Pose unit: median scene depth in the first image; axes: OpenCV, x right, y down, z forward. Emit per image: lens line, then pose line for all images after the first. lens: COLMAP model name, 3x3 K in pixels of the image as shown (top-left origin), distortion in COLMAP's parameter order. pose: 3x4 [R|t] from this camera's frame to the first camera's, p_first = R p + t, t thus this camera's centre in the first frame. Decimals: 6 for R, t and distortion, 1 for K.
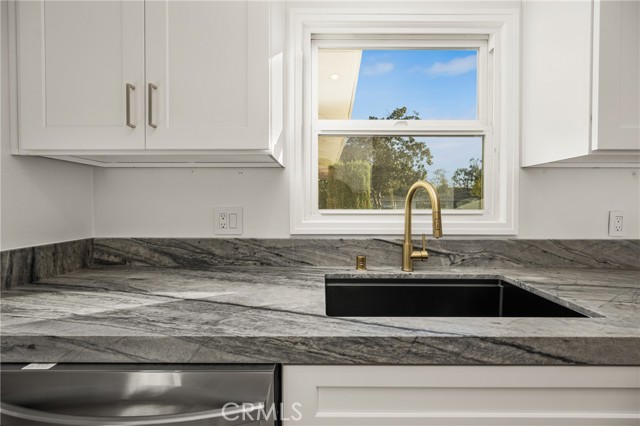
lens RADIAL K [[266.3, 0, 317.3], [0, 266.3, 202.9], [0, 0, 1]] dist [-0.000559, 0.000012]
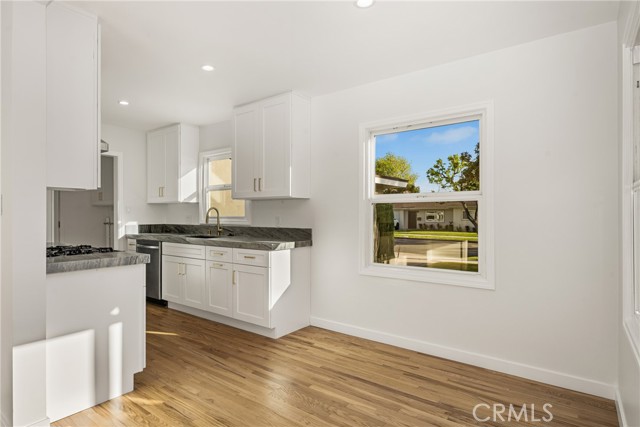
lens RADIAL K [[357.6, 0, 295.4], [0, 357.6, 214.8], [0, 0, 1]] dist [-0.000431, -0.000167]
pose [[0.774166, -0.003338, -0.632974, 3.494053], [0.005268, 0.999985, 0.001170, 0.011683], [0.632961, -0.004240, 0.774172, -1.582725]]
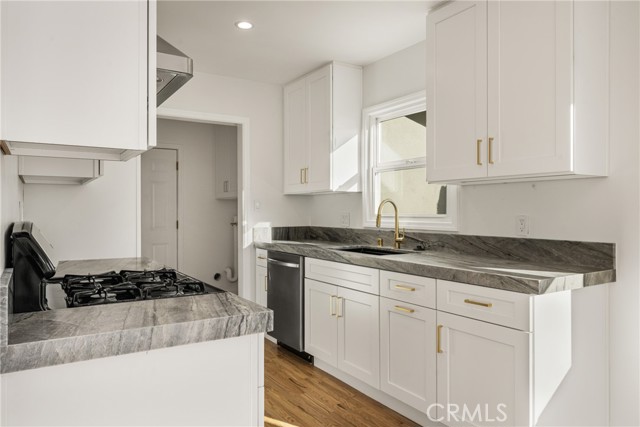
lens RADIAL K [[443.7, 0, 320.0], [0, 443.7, 213.5], [0, 0, 1]] dist [0.000715, 0.000388]
pose [[0.528953, 0.000436, -0.848651, 2.457754], [0.005472, 0.999977, 0.003924, 0.005904], [0.848633, -0.006720, 0.528939, -0.959251]]
